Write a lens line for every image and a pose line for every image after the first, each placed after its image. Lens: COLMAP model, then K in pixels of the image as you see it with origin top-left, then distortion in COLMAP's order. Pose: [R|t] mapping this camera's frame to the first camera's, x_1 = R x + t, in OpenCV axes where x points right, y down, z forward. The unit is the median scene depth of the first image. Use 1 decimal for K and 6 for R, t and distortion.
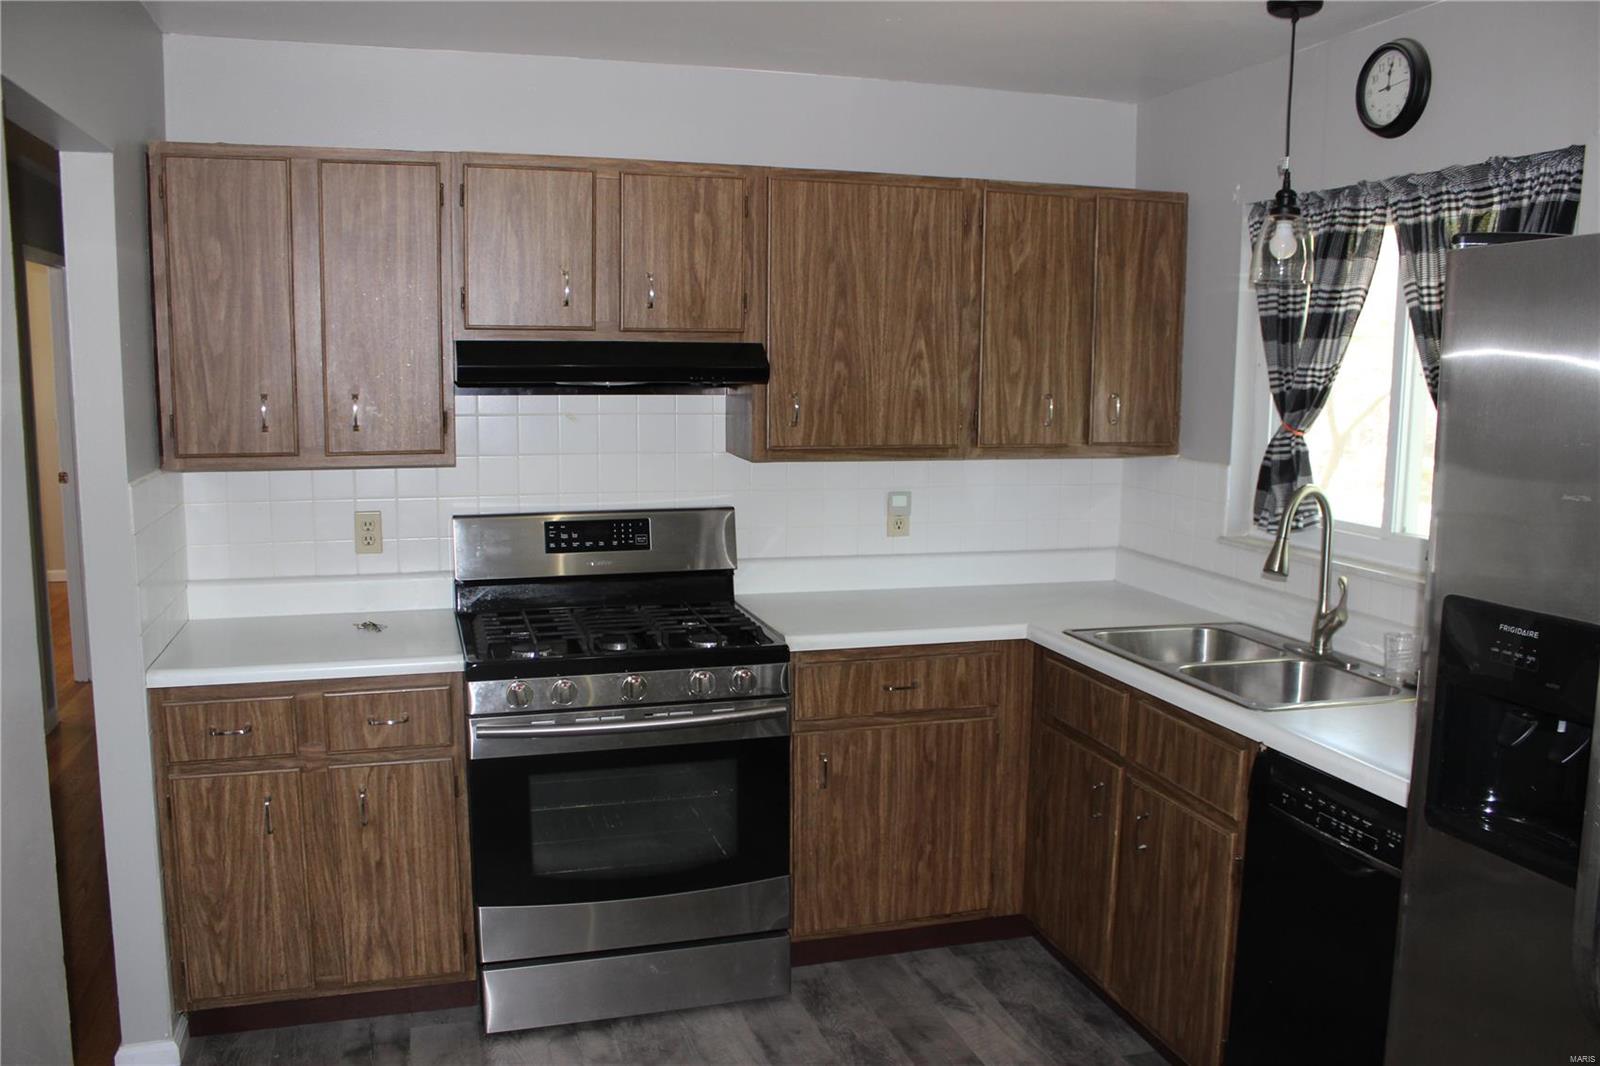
lens RADIAL K [[1334.7, 0, 806.0], [0, 1334.7, 557.8], [0, 0, 1]] dist [-0.162918, 0.151030]
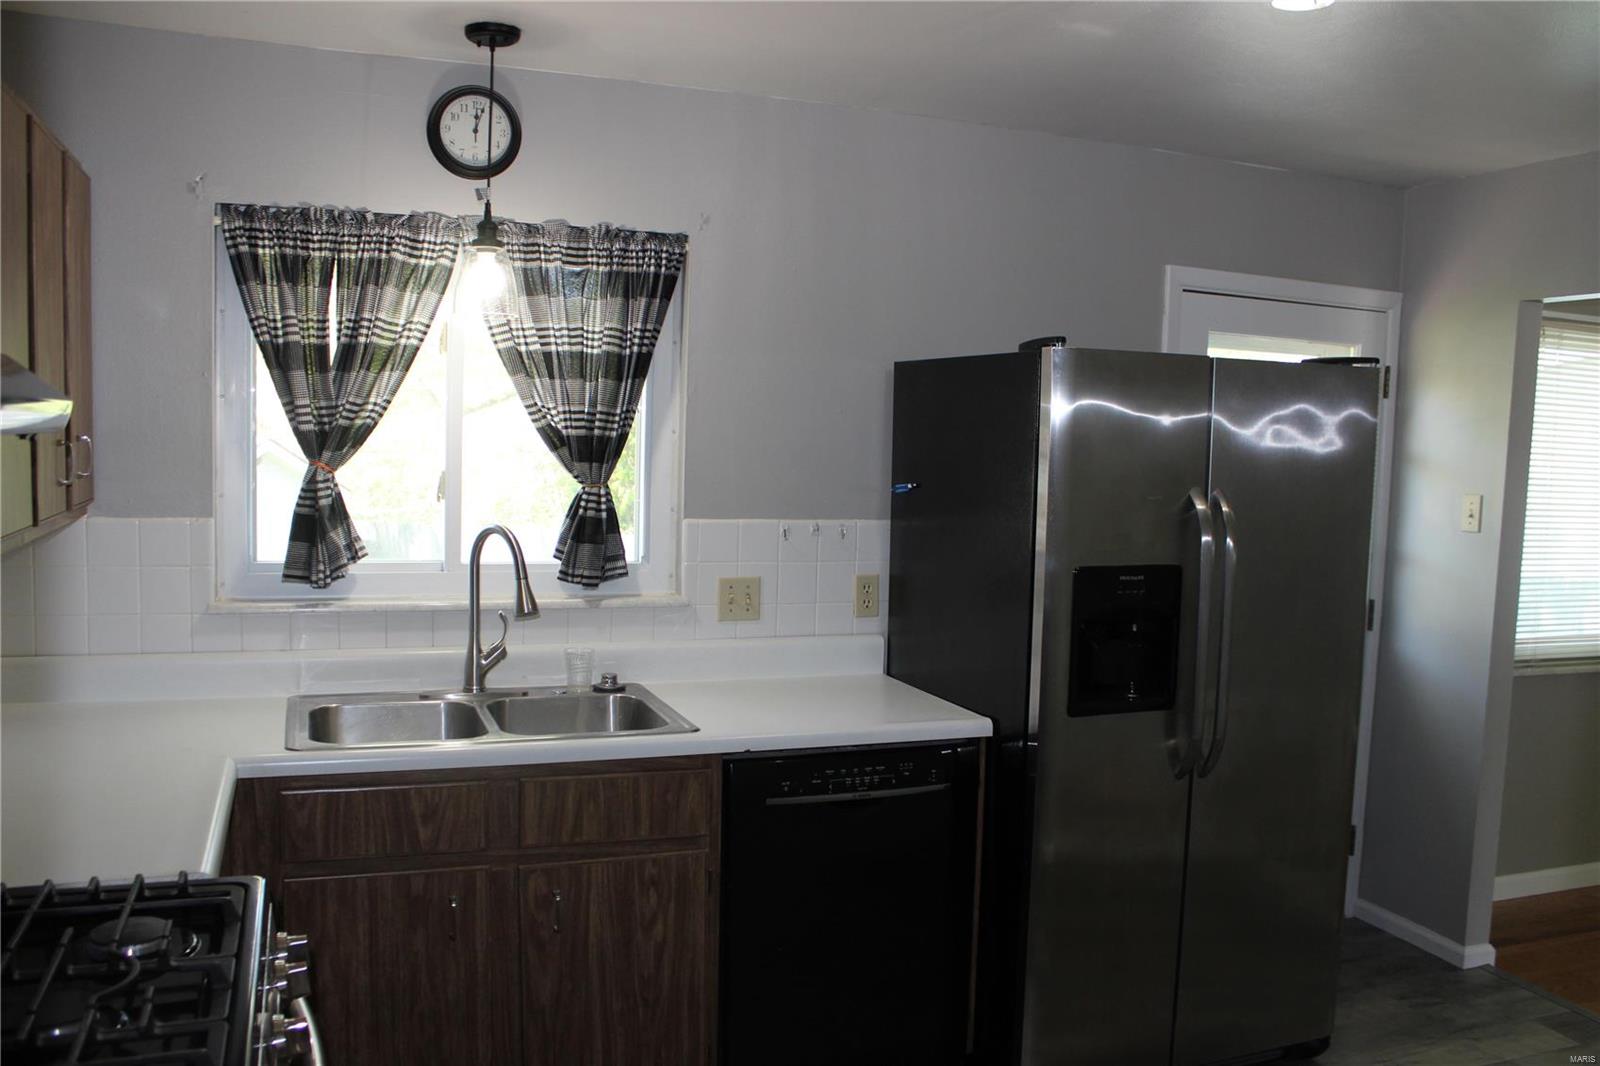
lens RADIAL K [[1267.1, 0, 800.3], [0, 1267.1, 639.9], [0, 0, 1]] dist [-0.154080, -0.001160]
pose [[-0.074965, -0.161690, 0.983990, -0.518446], [0.112573, 0.979087, 0.169460, -0.094297], [-0.990812, 0.123475, -0.055196, 0.758075]]
